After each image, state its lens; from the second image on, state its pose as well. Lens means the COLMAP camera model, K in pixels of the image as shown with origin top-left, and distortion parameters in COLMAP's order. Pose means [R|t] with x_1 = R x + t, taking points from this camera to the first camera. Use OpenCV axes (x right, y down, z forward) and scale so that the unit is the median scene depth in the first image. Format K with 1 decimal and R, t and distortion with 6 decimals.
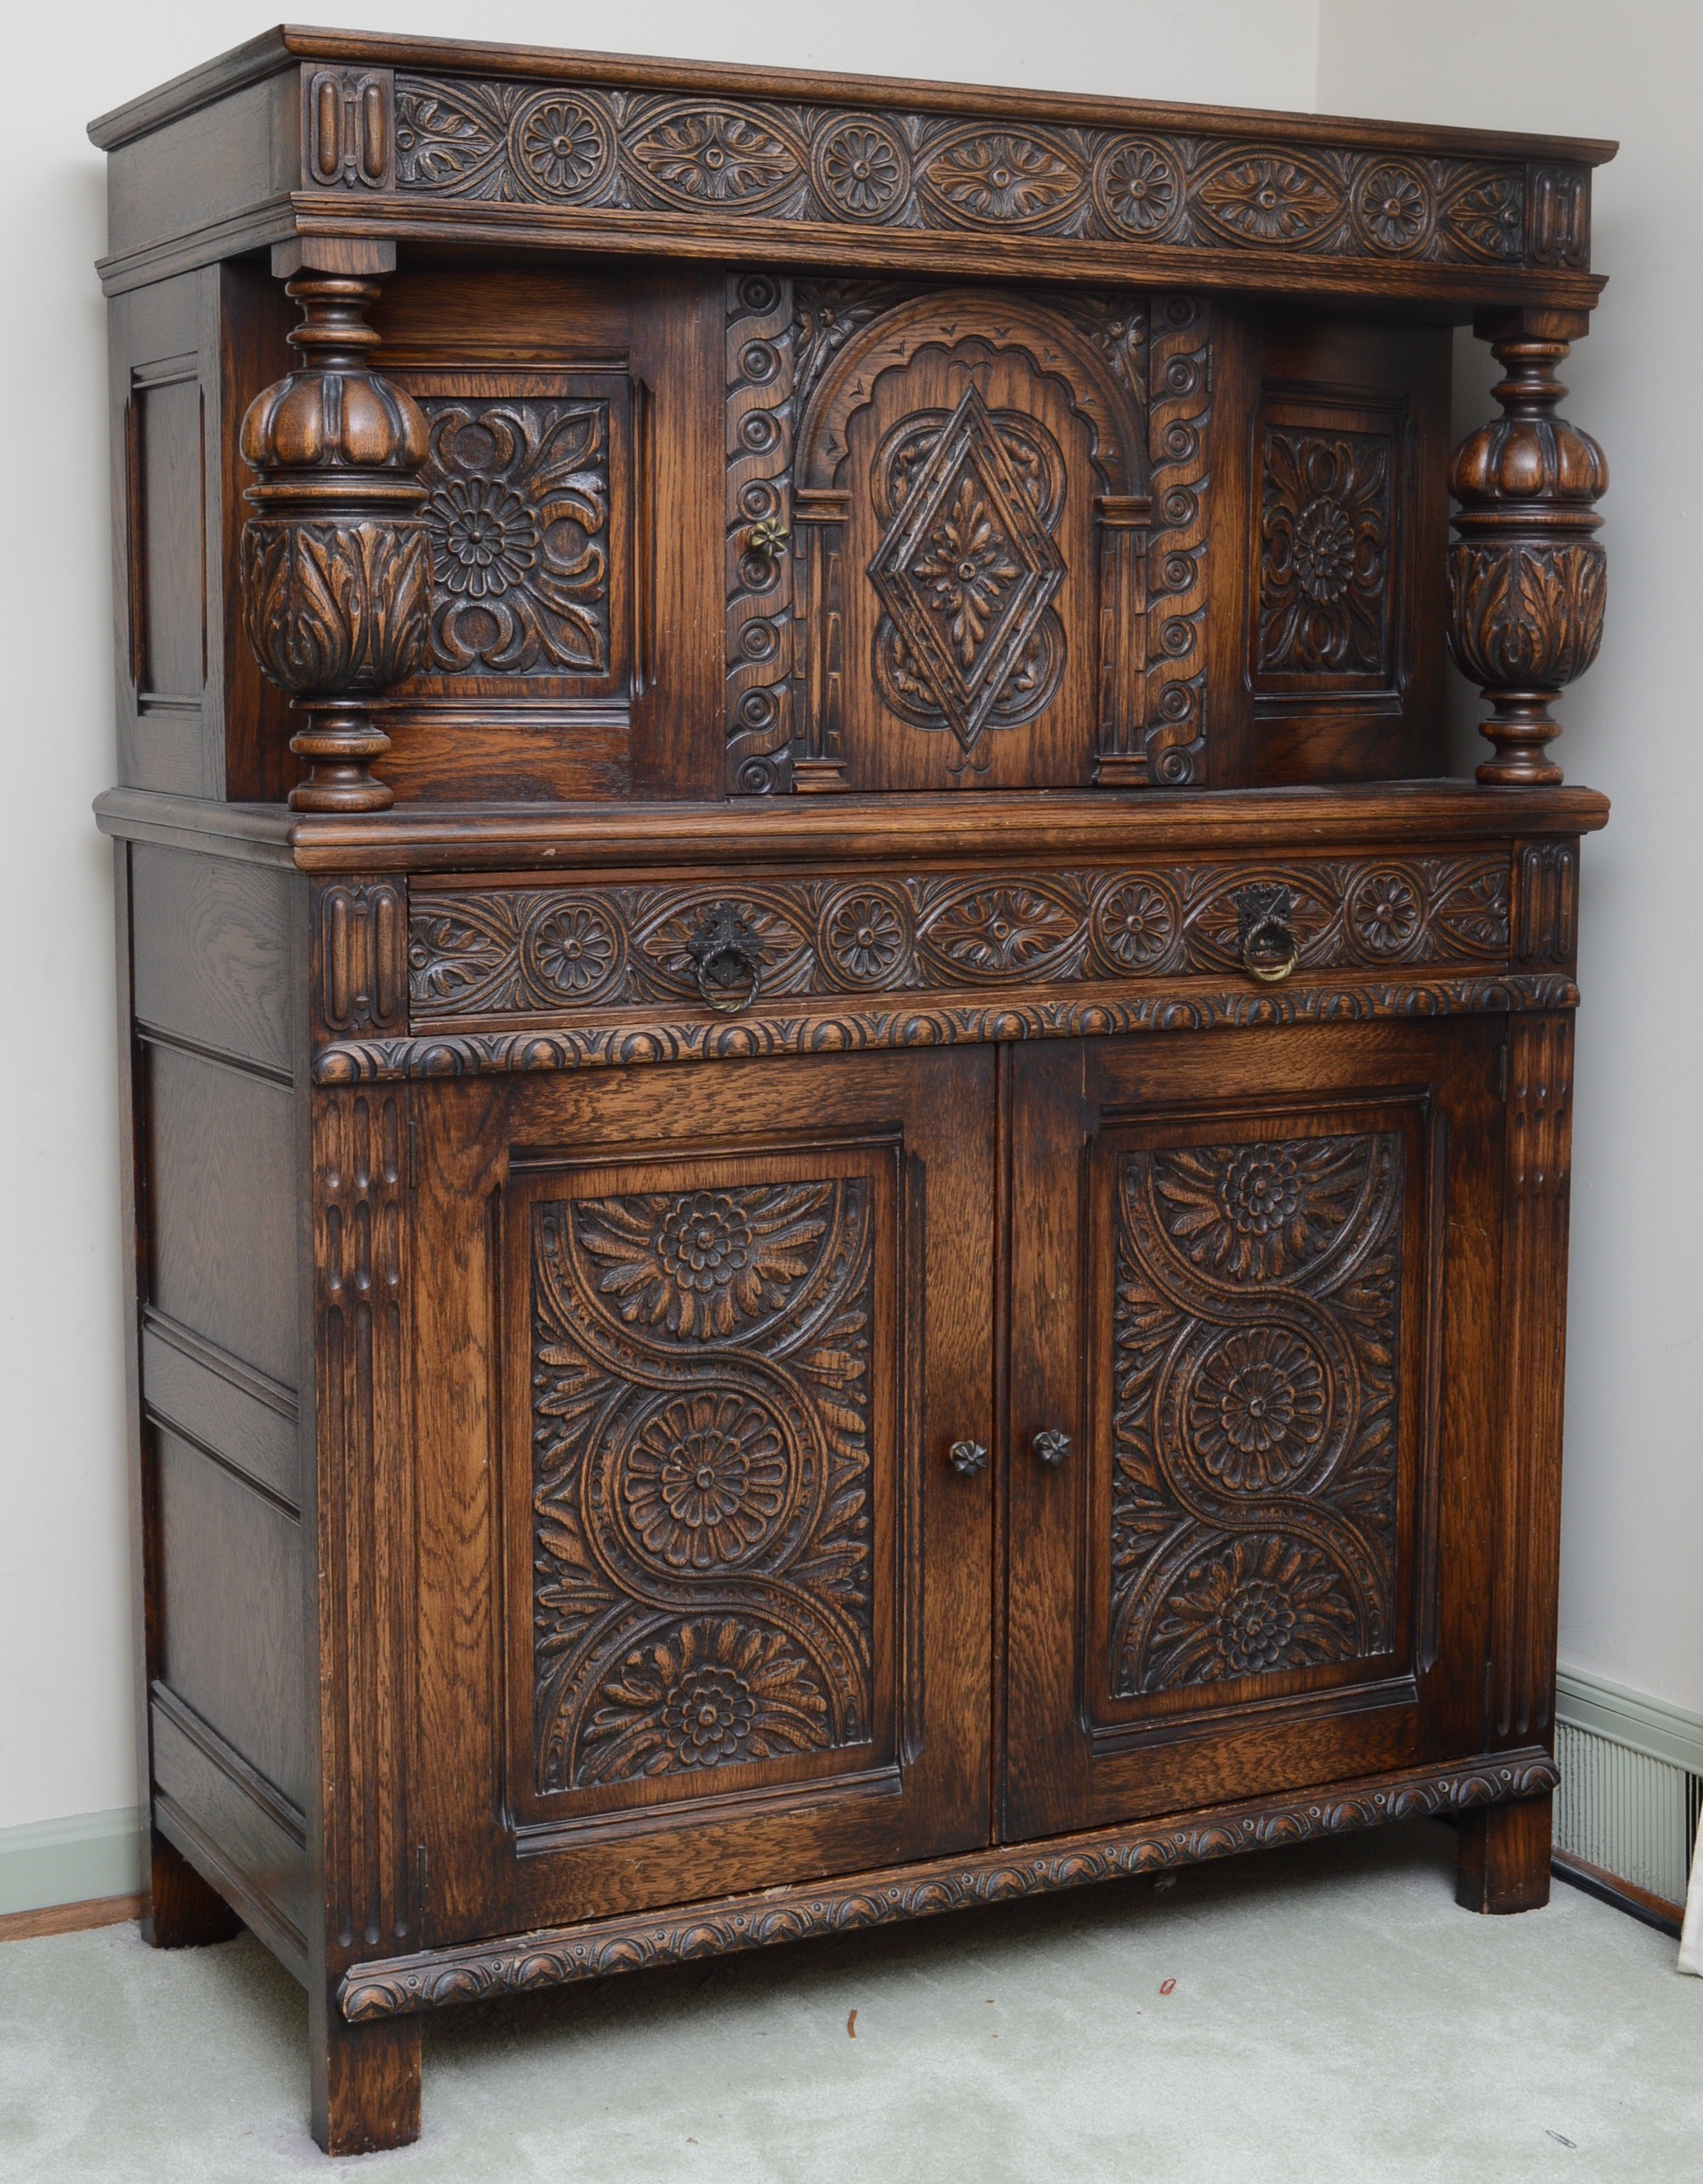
lens RADIAL K [[3391.4, 0, 847.0], [0, 3391.4, 1029.9], [0, 0, 1]] dist [-0.041467, 0.000000]
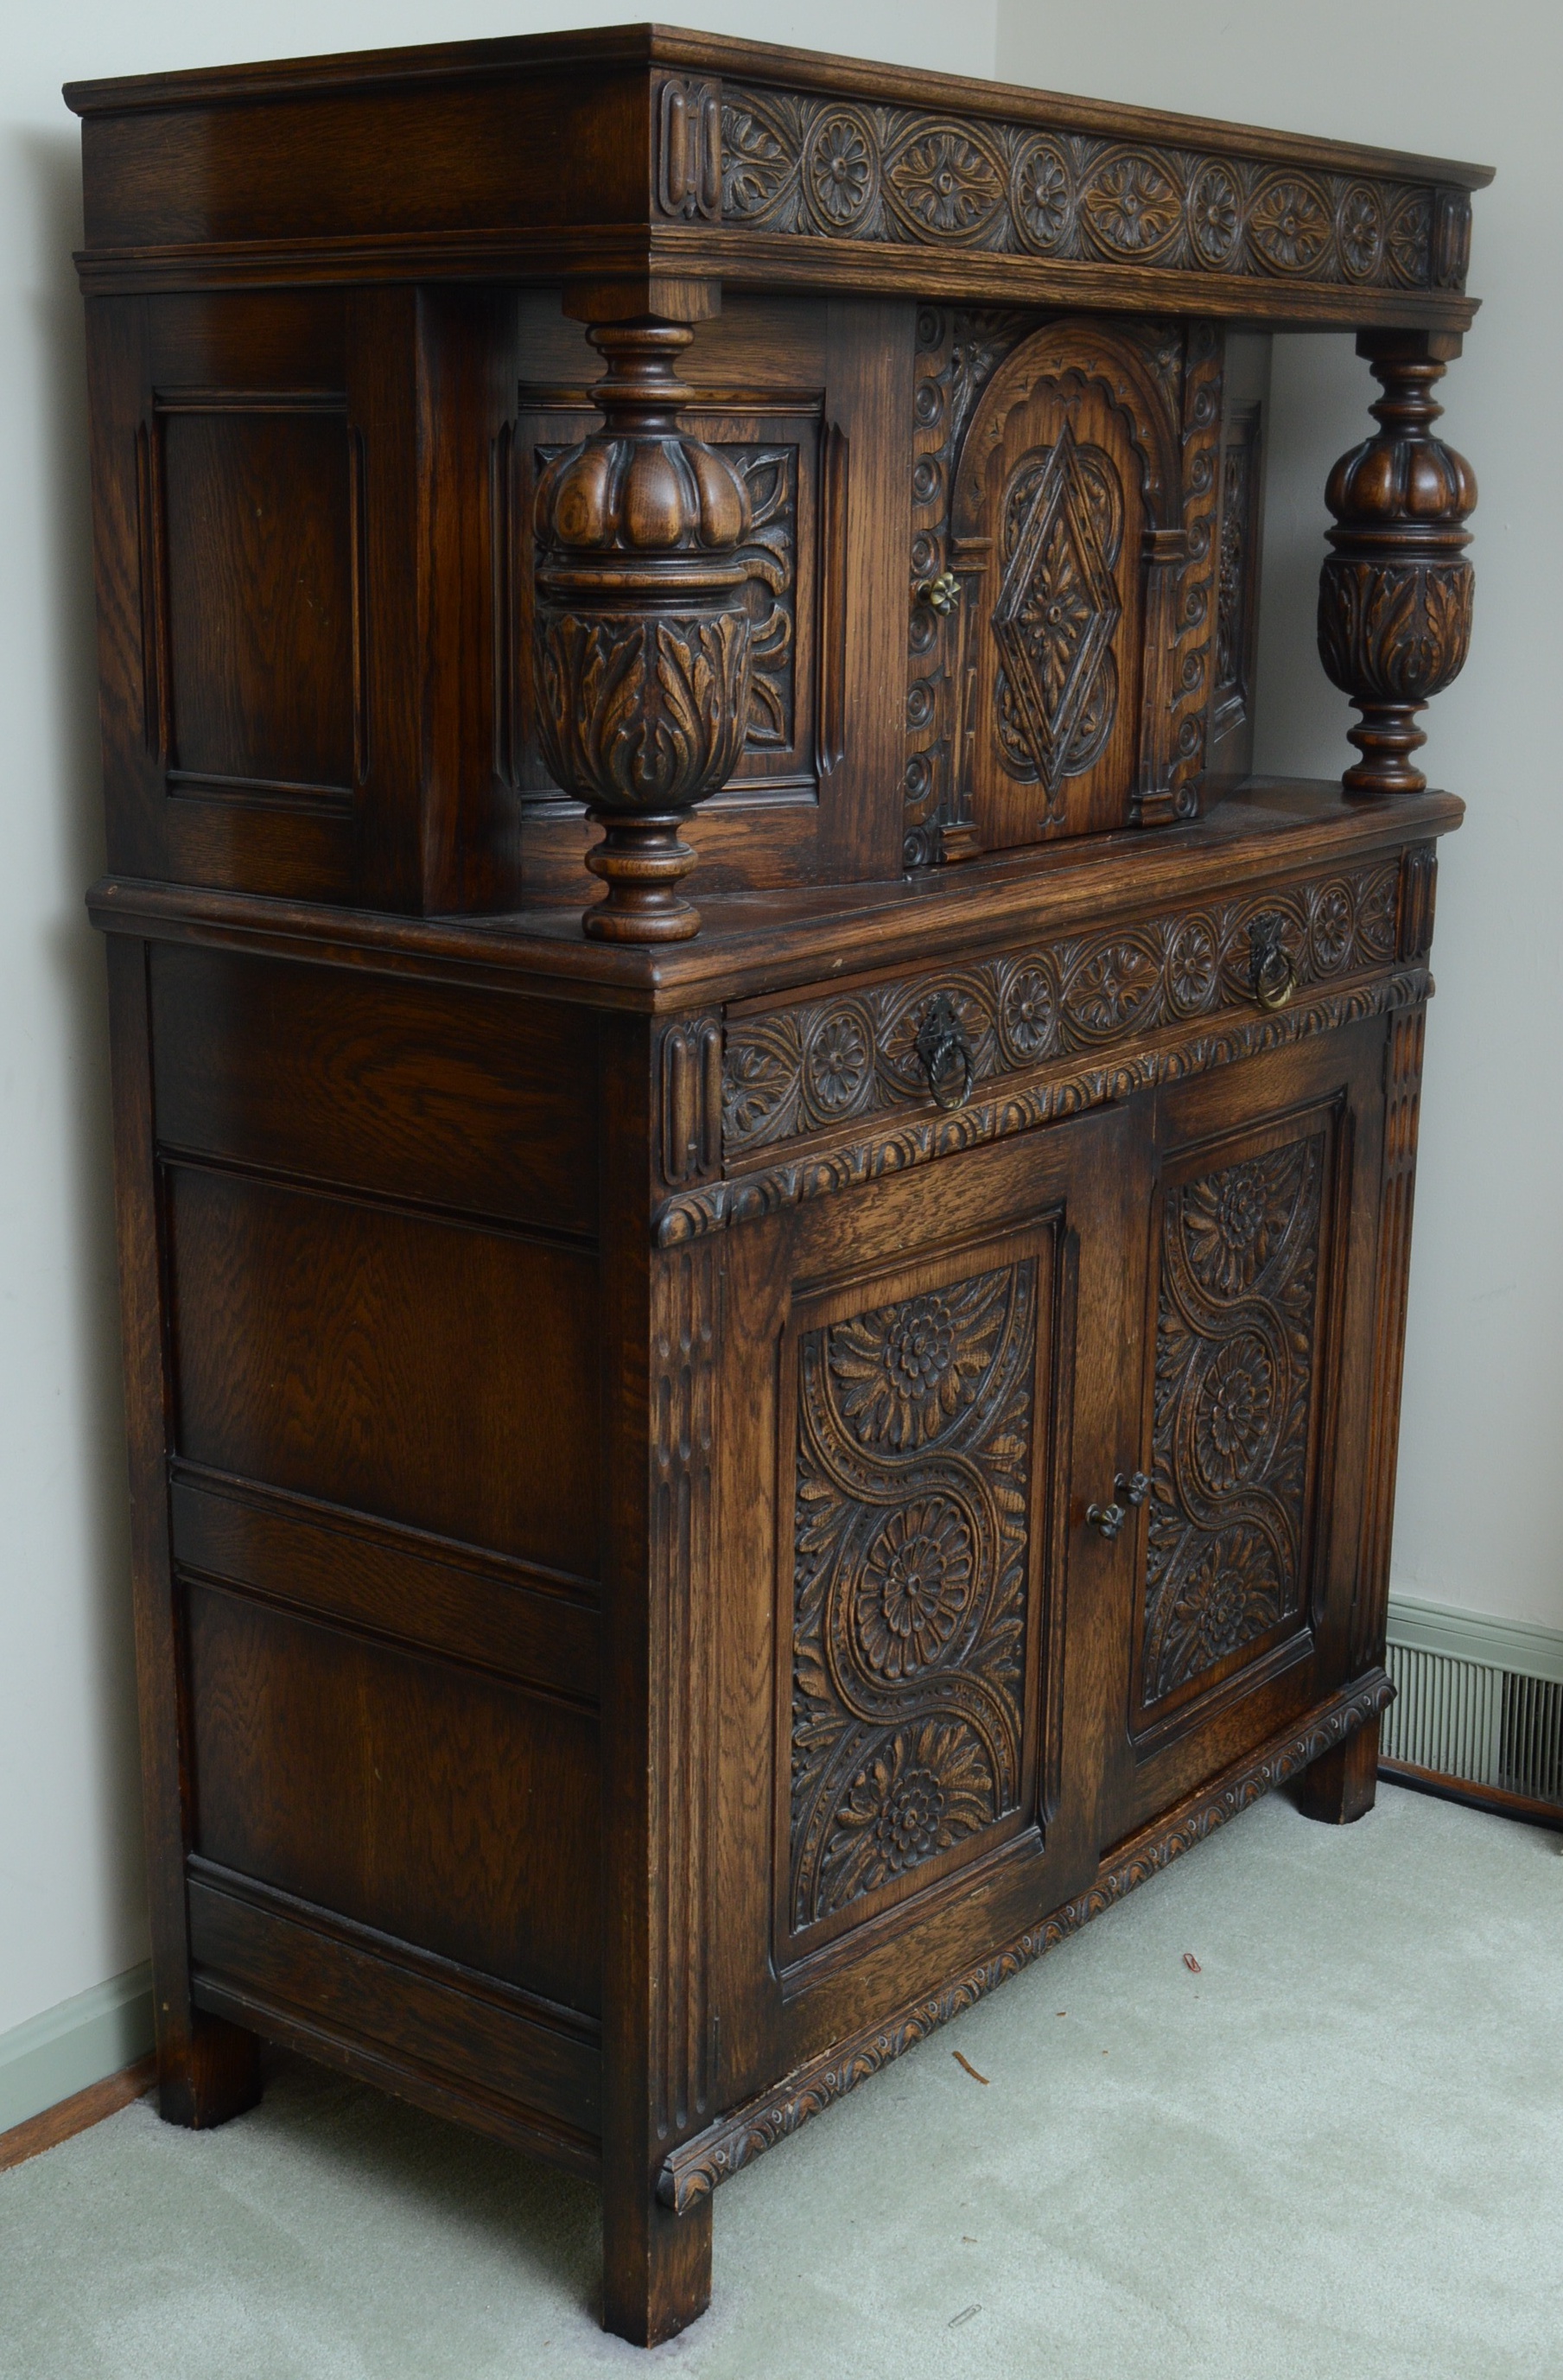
lens RADIAL K [[3007.8, 0, 673.7], [0, 3007.8, 1177.7], [0, 0, 1]] dist [-0.050897, 0.000000]
pose [[0.913507, -0.097224, 0.395035, -0.421040], [0.045885, 0.989451, 0.137411, -0.100716], [-0.404227, -0.107400, 0.908331, 0.255869]]
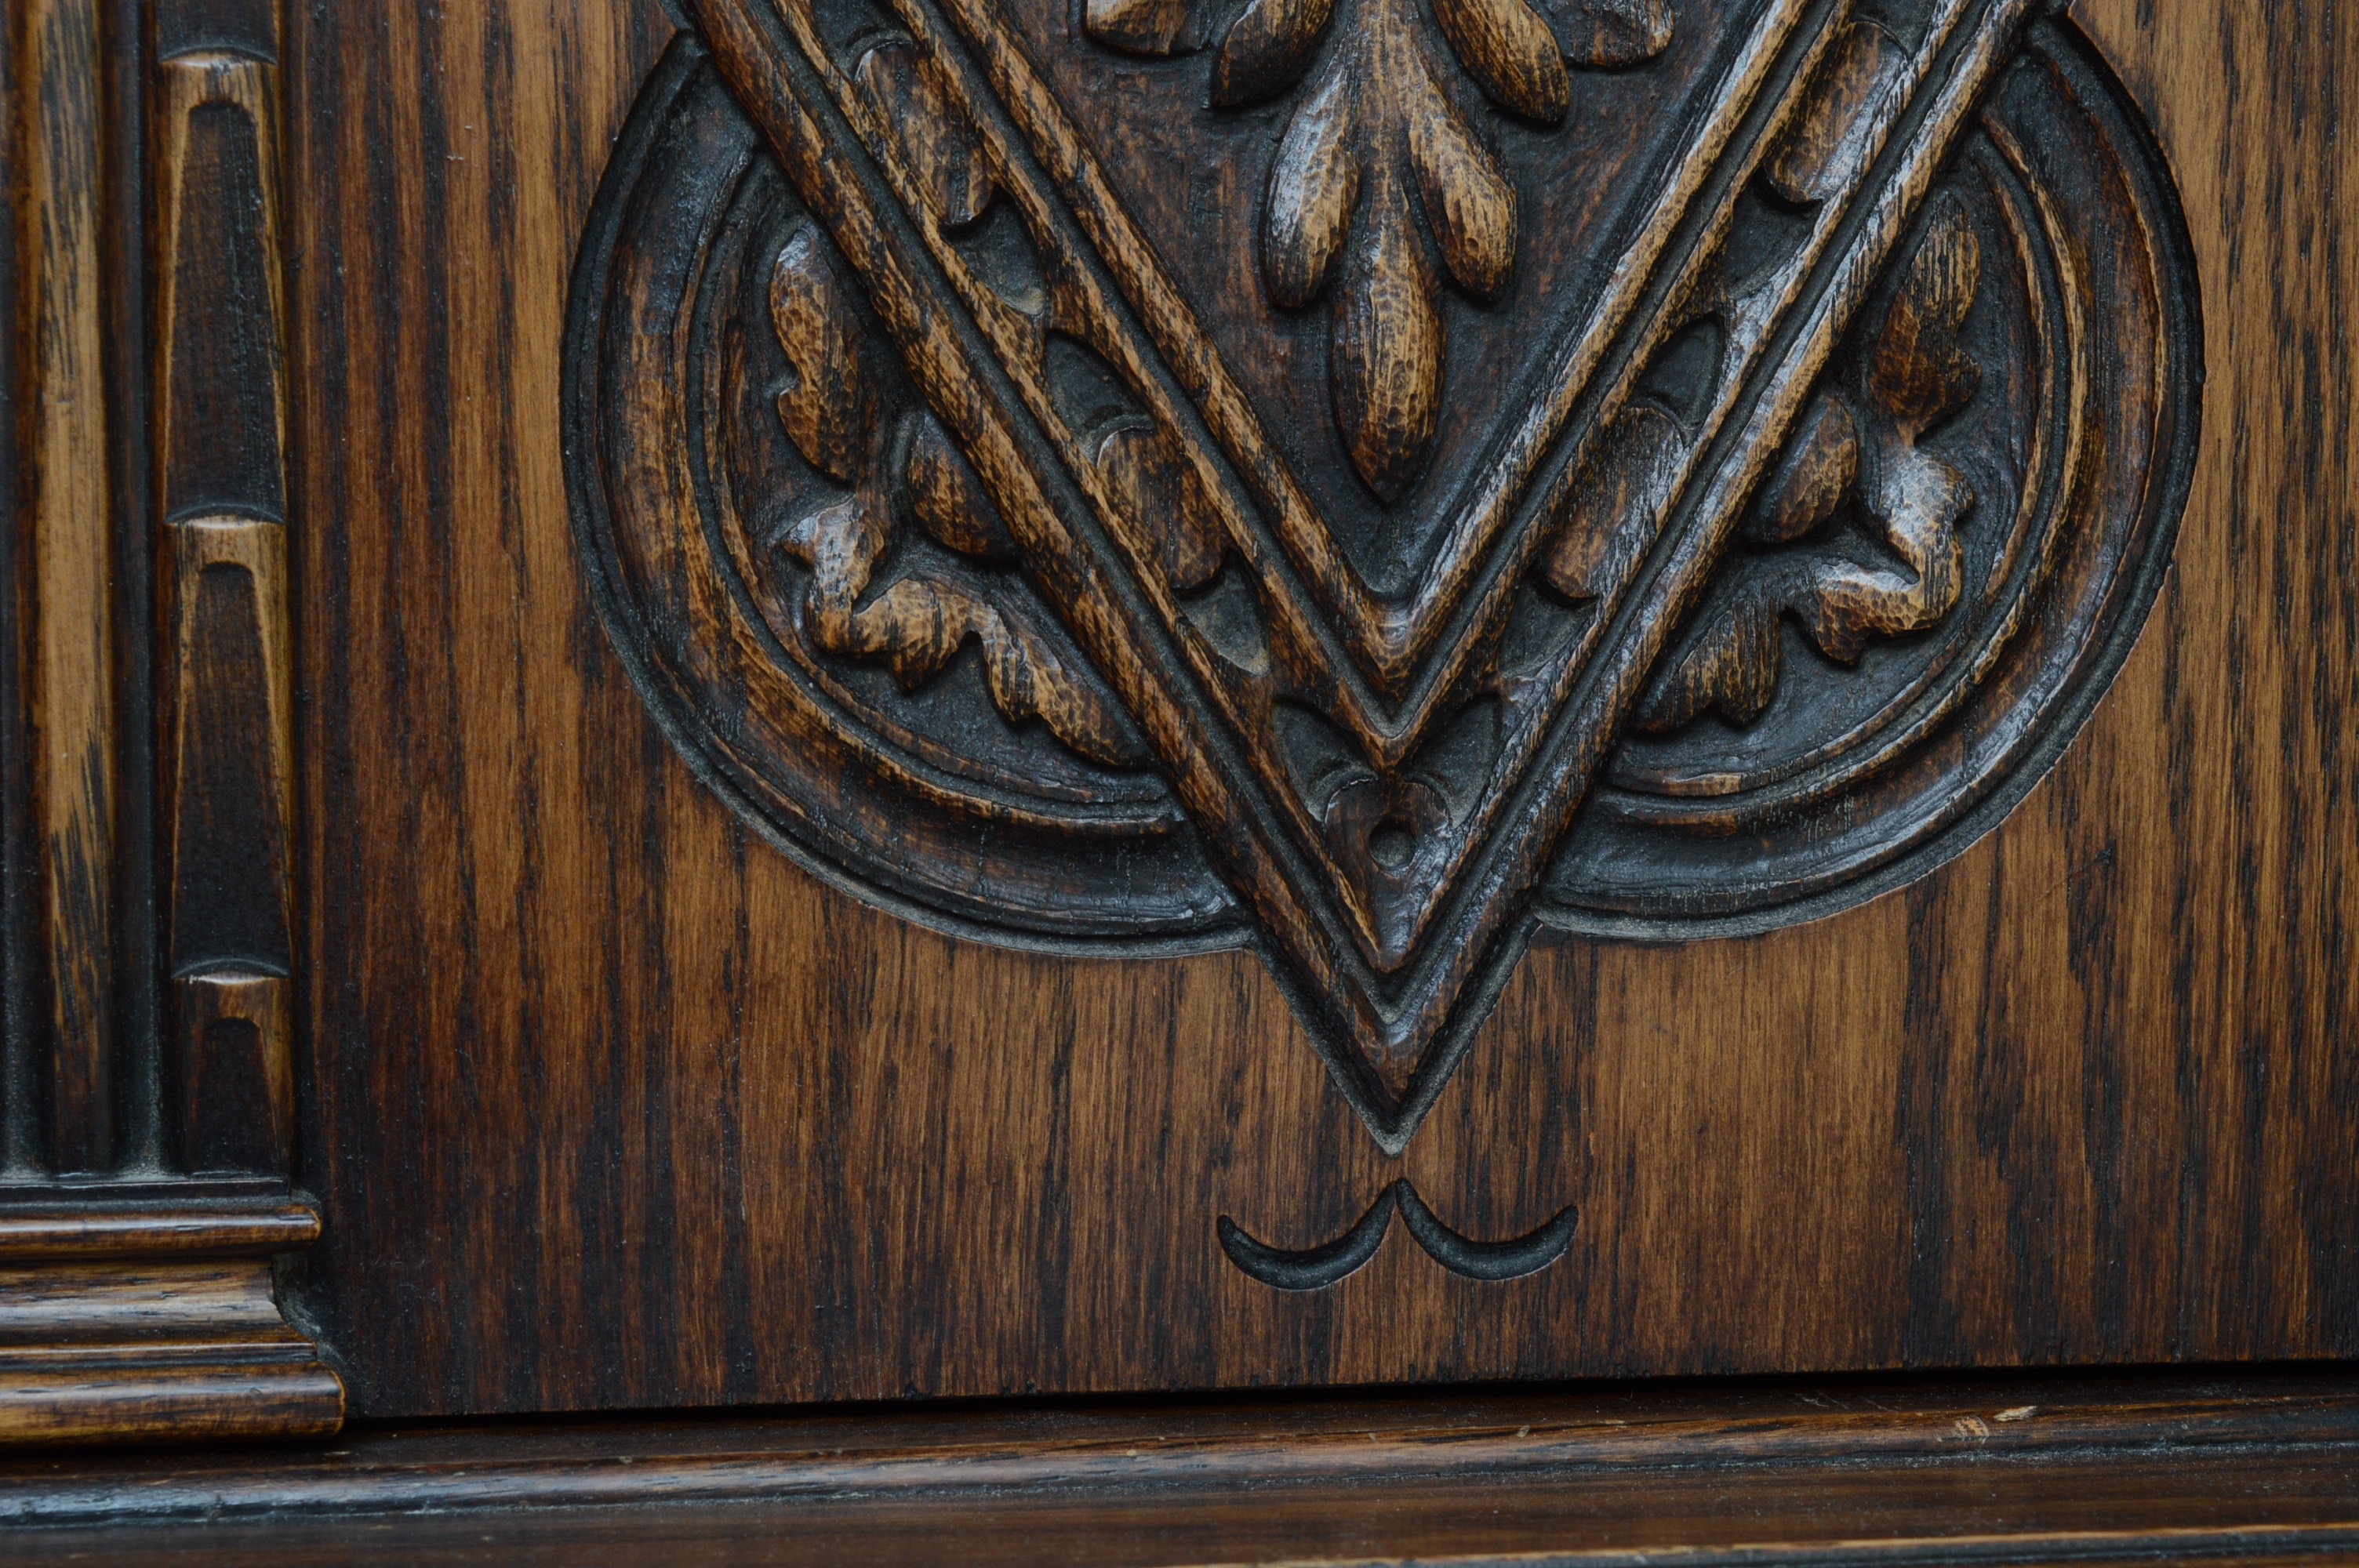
lens RADIAL K [[5686.4, 0, 1182.1], [0, 5686.4, 769.7], [0, 0, 1]] dist [0.069453, 0.000000]
pose [[0.961149, -0.001240, -0.276026, 0.090943], [-0.023875, 0.995869, -0.087610, -0.077200], [0.274994, 0.090797, 0.957149, 0.798319]]
